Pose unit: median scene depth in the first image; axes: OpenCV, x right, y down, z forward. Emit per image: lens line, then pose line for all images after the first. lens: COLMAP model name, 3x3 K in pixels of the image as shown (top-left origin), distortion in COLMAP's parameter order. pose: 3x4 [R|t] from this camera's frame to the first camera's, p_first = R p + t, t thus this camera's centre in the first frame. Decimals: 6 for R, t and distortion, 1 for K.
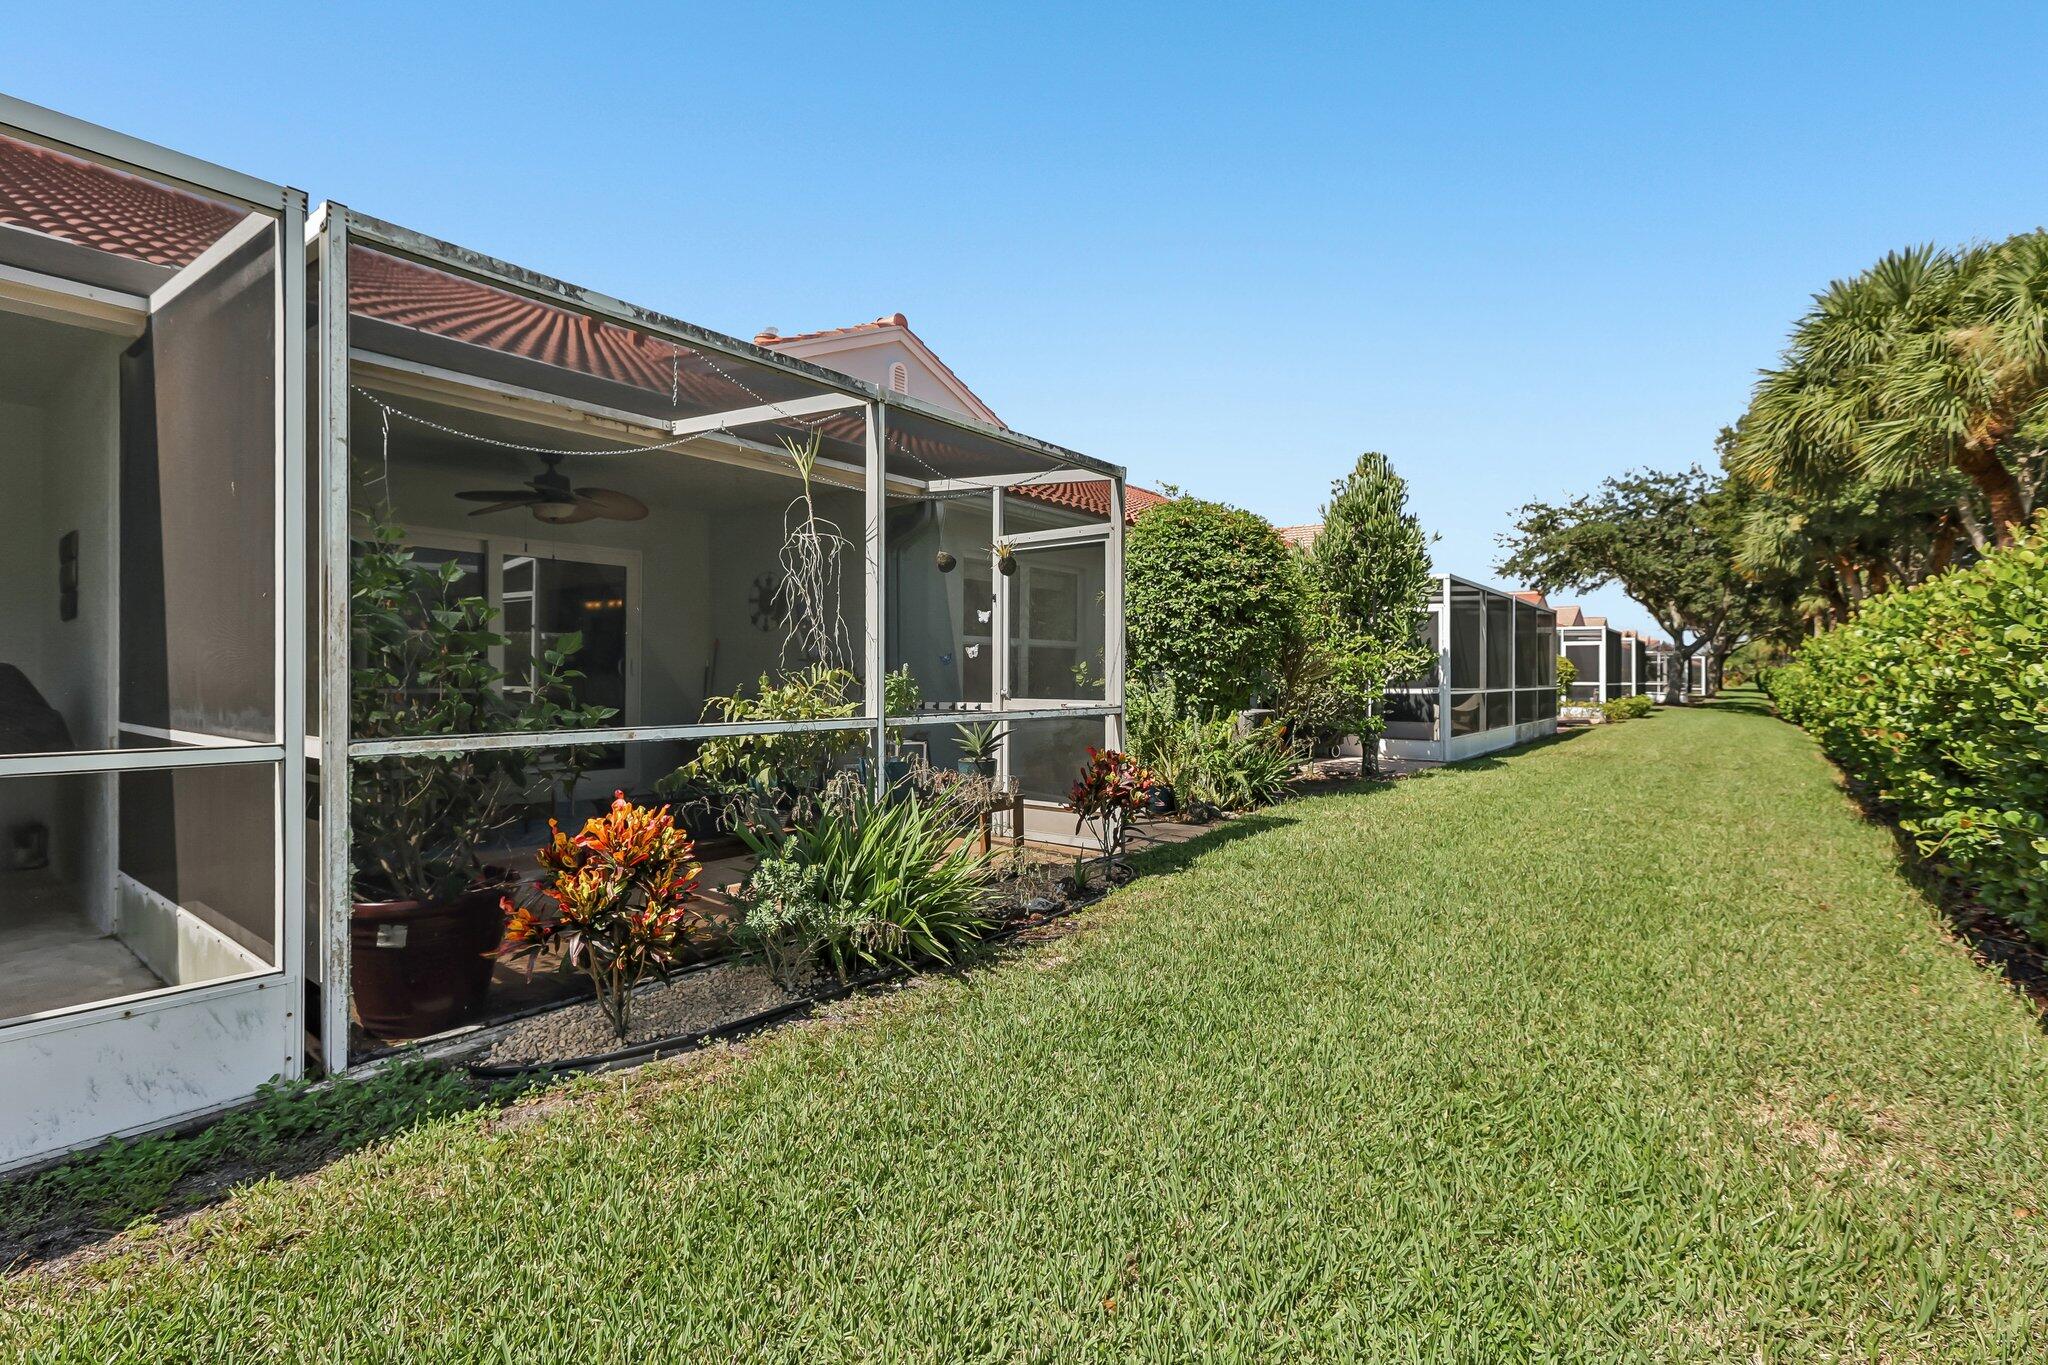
lens RADIAL K [[920.1, 0, 1030.6], [0, 920.1, 684.1], [0, 0, 1]] dist [-0.002352, 0.001398]
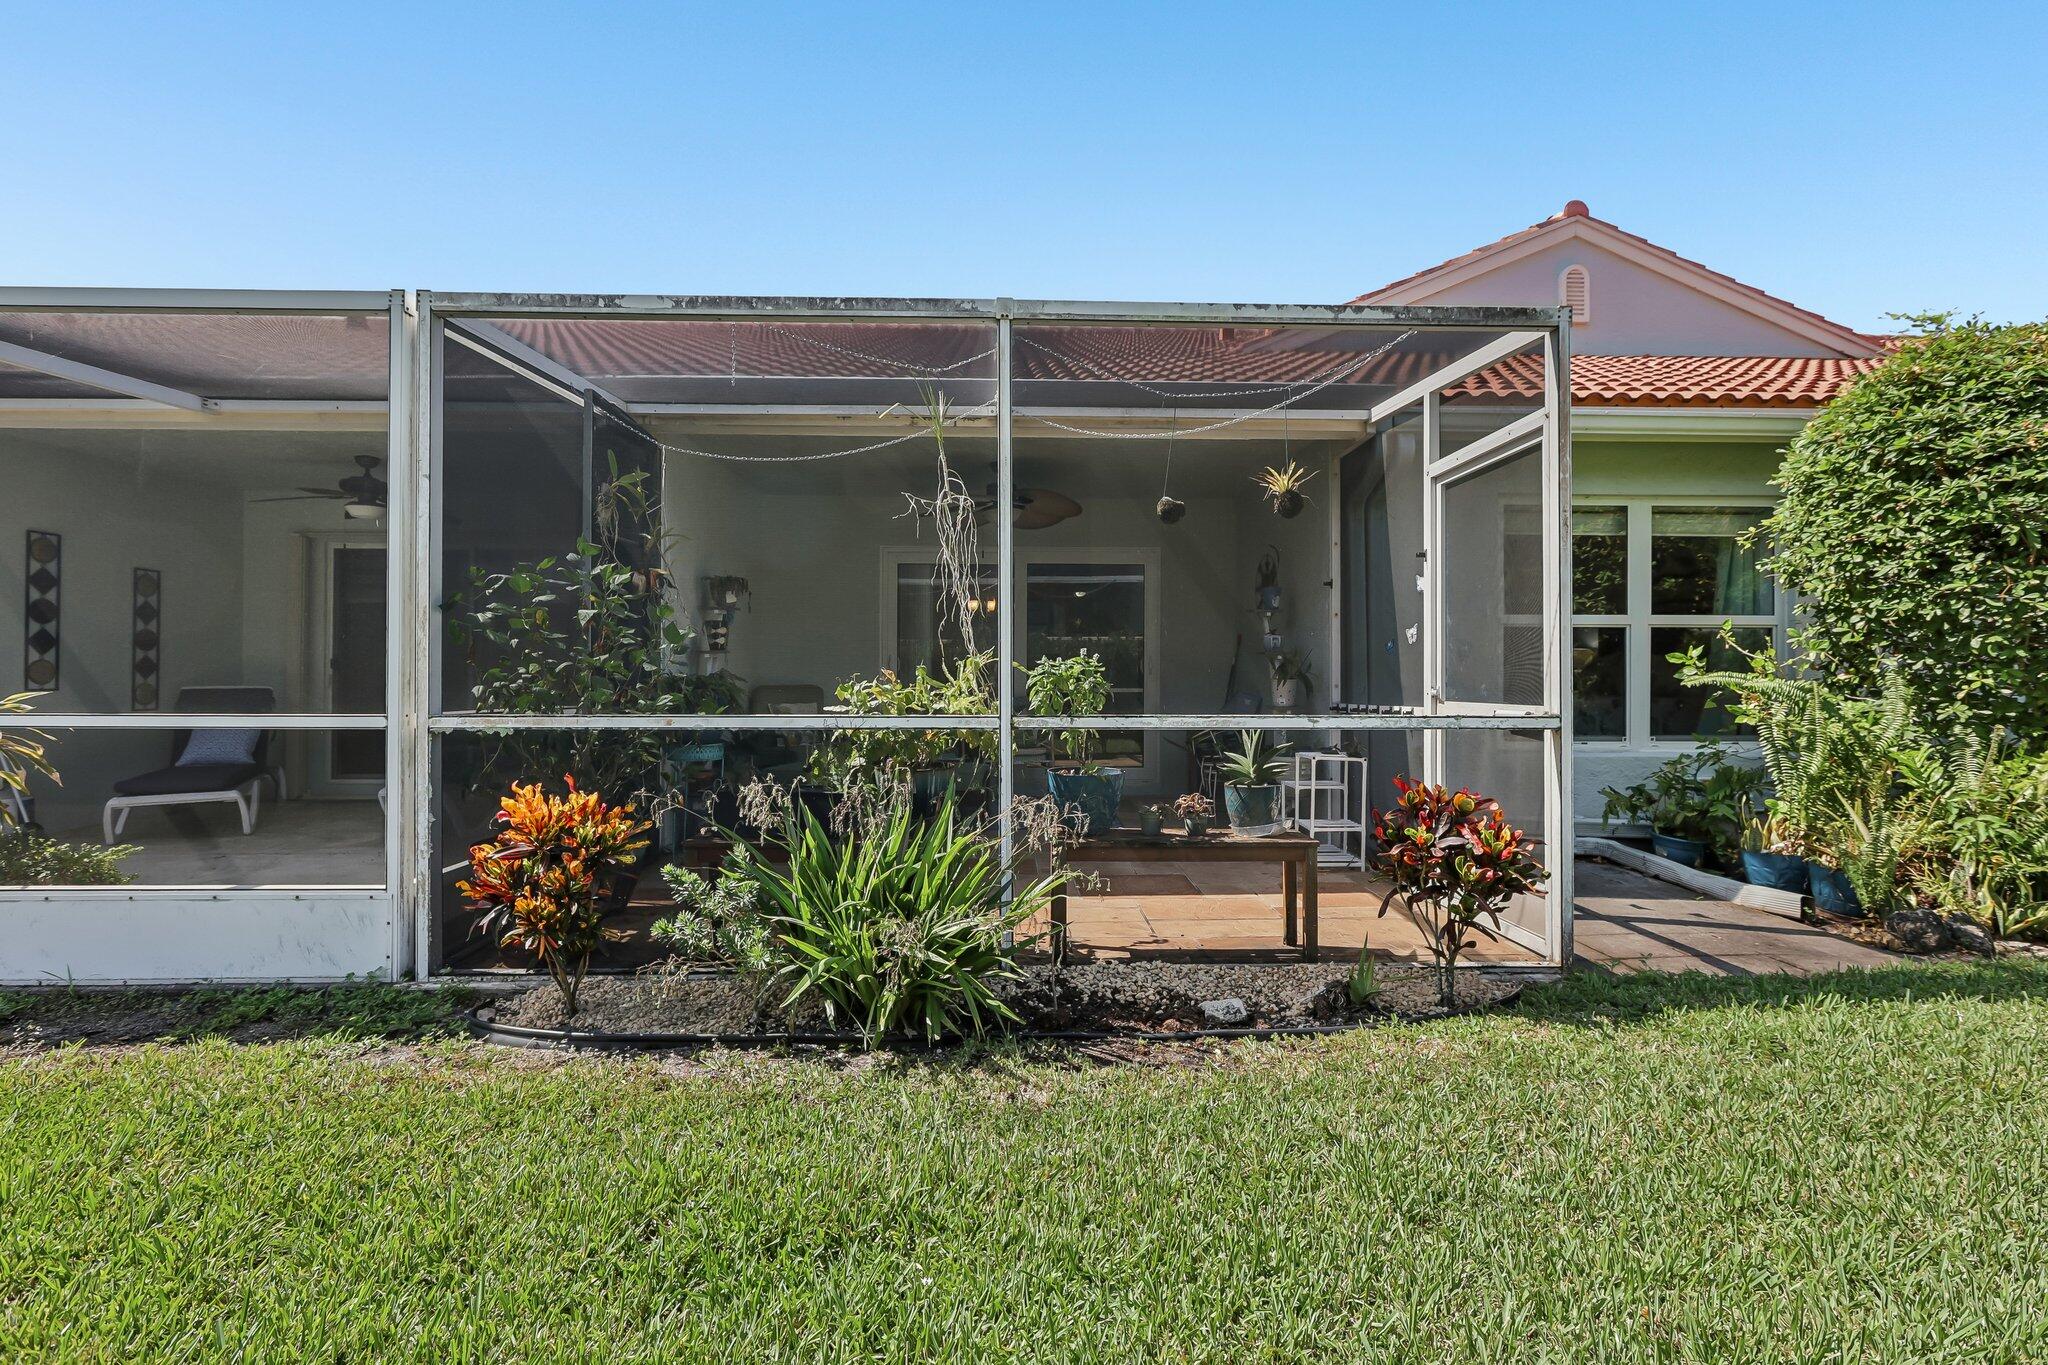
lens RADIAL K [[920.1, 0, 1018.4], [0, 920.1, 677.3], [0, 0, 1]] dist [-0.002352, 0.001398]
pose [[0.641961, -0.003509, -0.766729, 0.294140], [-0.006875, 0.999923, -0.010333, 0.007351], [0.766706, 0.011905, 0.641887, 0.325512]]
